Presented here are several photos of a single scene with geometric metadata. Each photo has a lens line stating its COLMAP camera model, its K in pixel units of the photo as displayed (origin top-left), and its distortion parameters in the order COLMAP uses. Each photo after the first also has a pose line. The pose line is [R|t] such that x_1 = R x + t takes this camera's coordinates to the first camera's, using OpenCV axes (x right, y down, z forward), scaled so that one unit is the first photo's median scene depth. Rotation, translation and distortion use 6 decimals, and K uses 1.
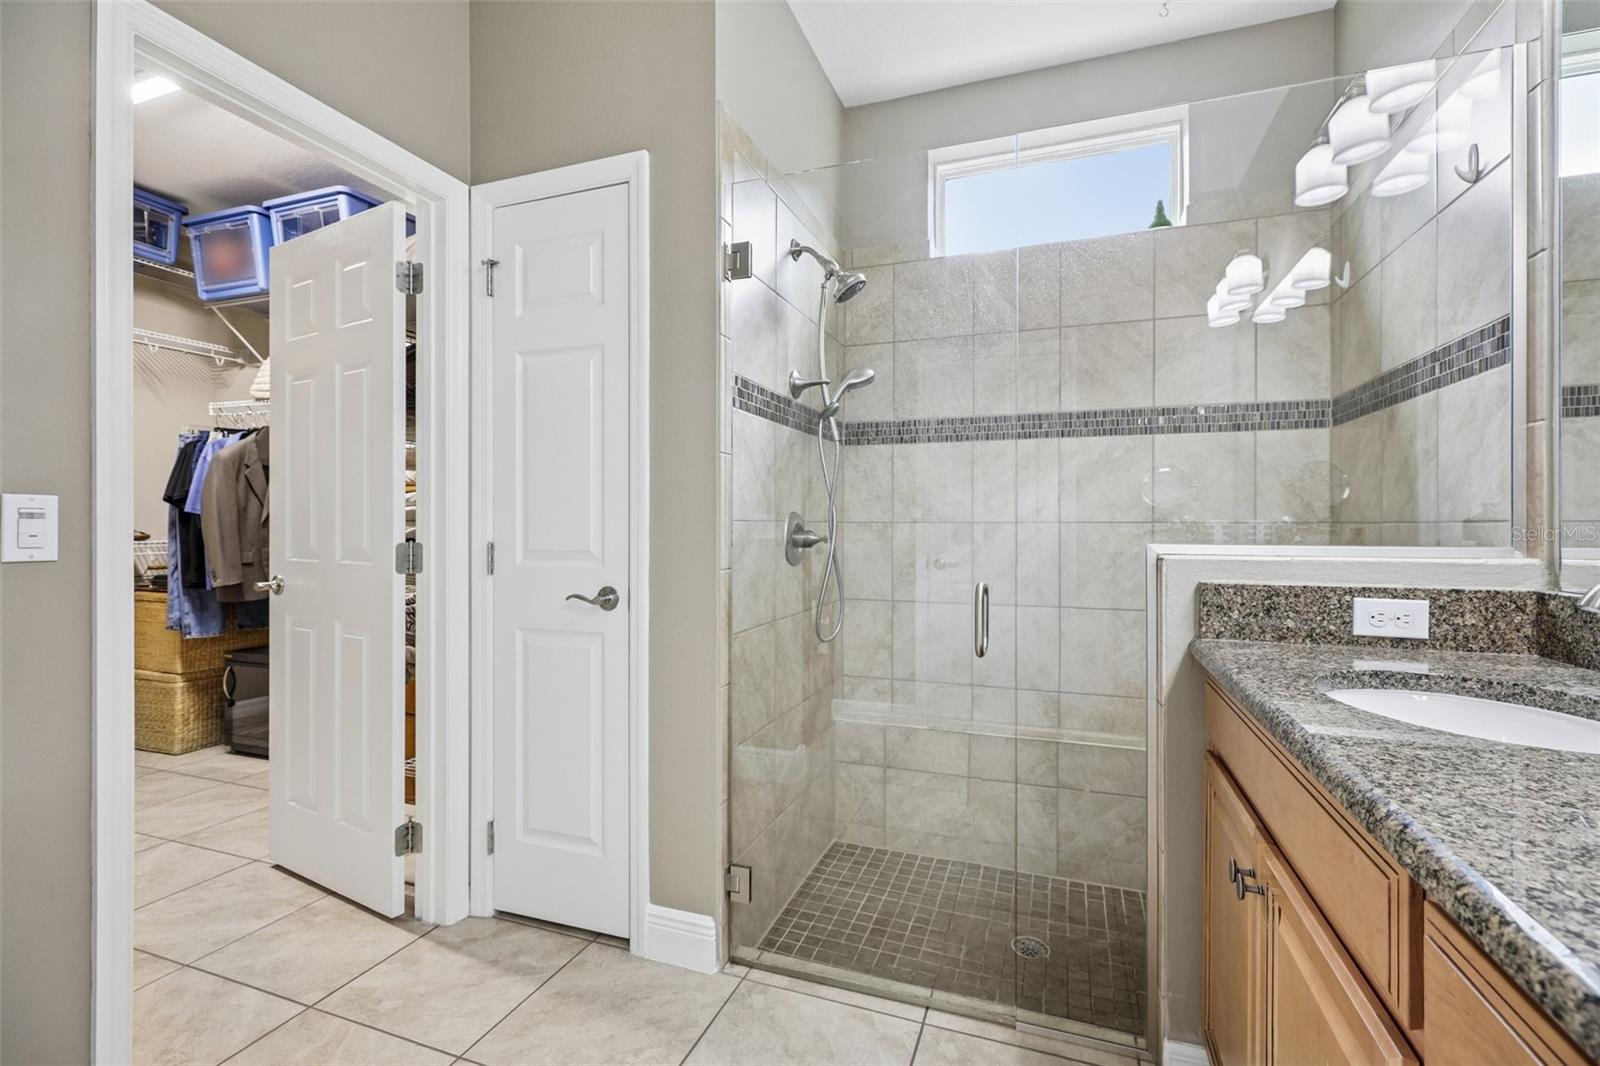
lens RADIAL K [[712.4, 0, 804.7], [0, 712.4, 527.4], [0, 0, 1]] dist [-0.000023, 0.000748]
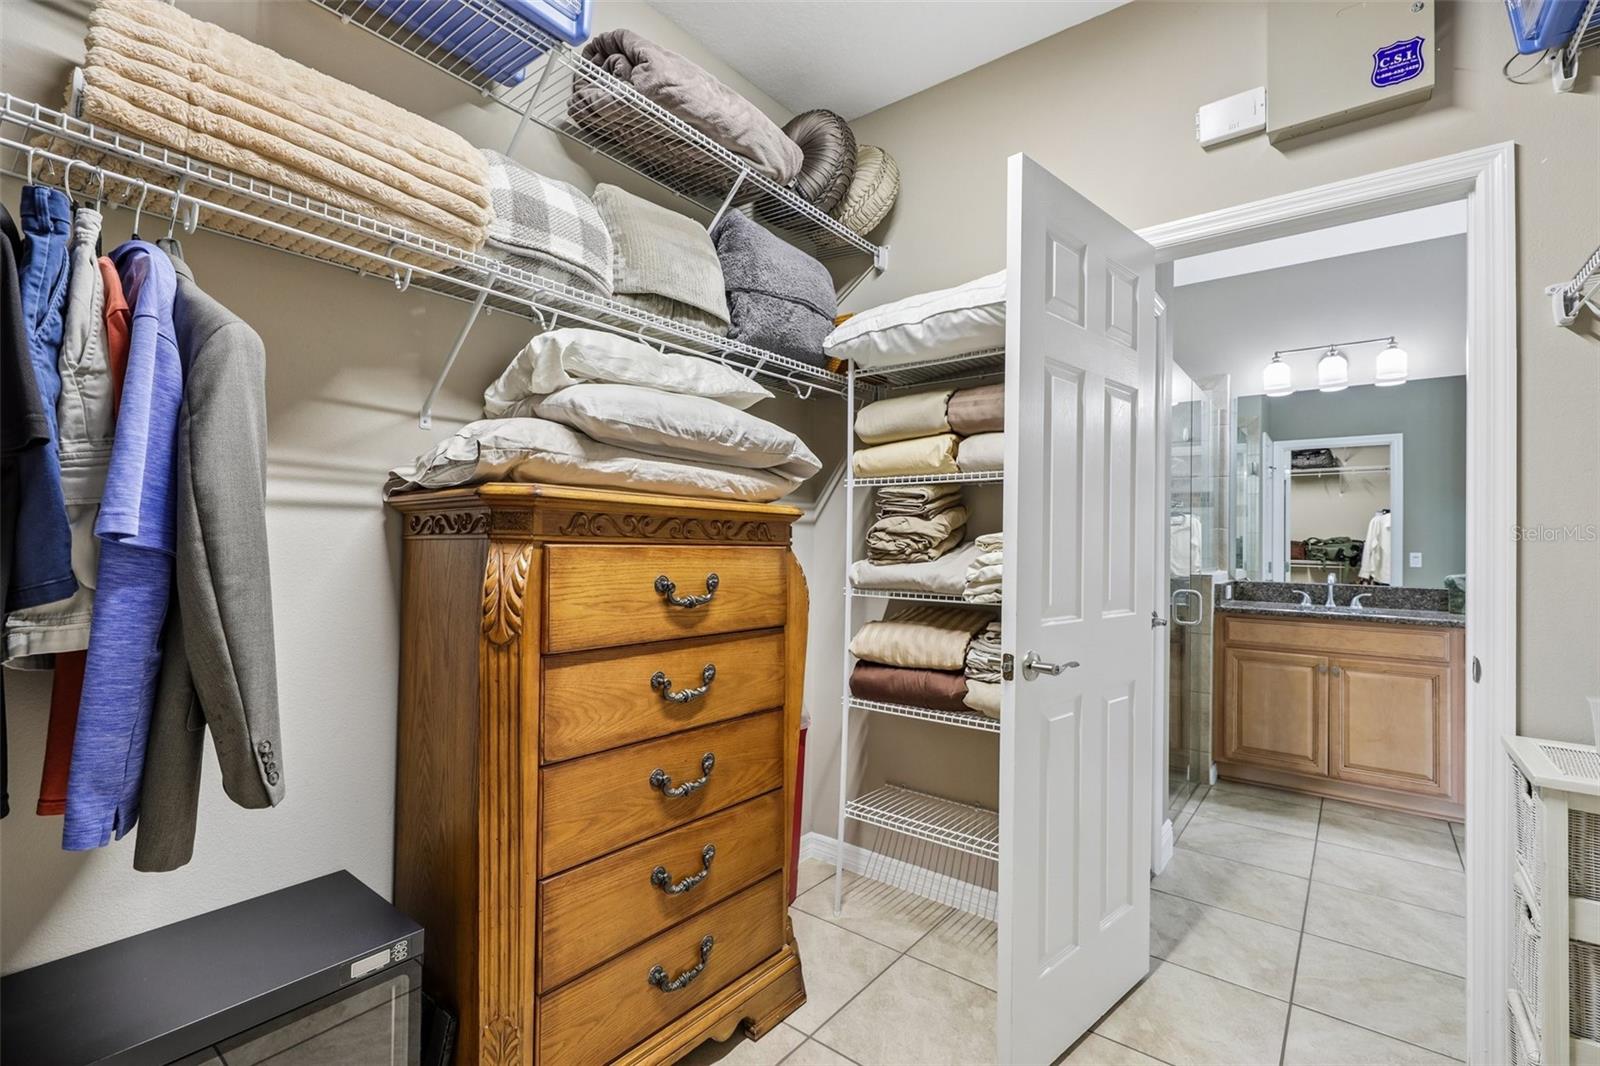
lens RADIAL K [[714.5, 0, 804.7], [0, 714.5, 535.8], [0, 0, 1]] dist [0.001978, 0.000310]
pose [[0.305458, 0.012401, 0.952125, -1.966065], [-0.014597, 0.999859, -0.008340, -0.044364], [-0.952094, -0.011351, 0.305596, 1.359995]]
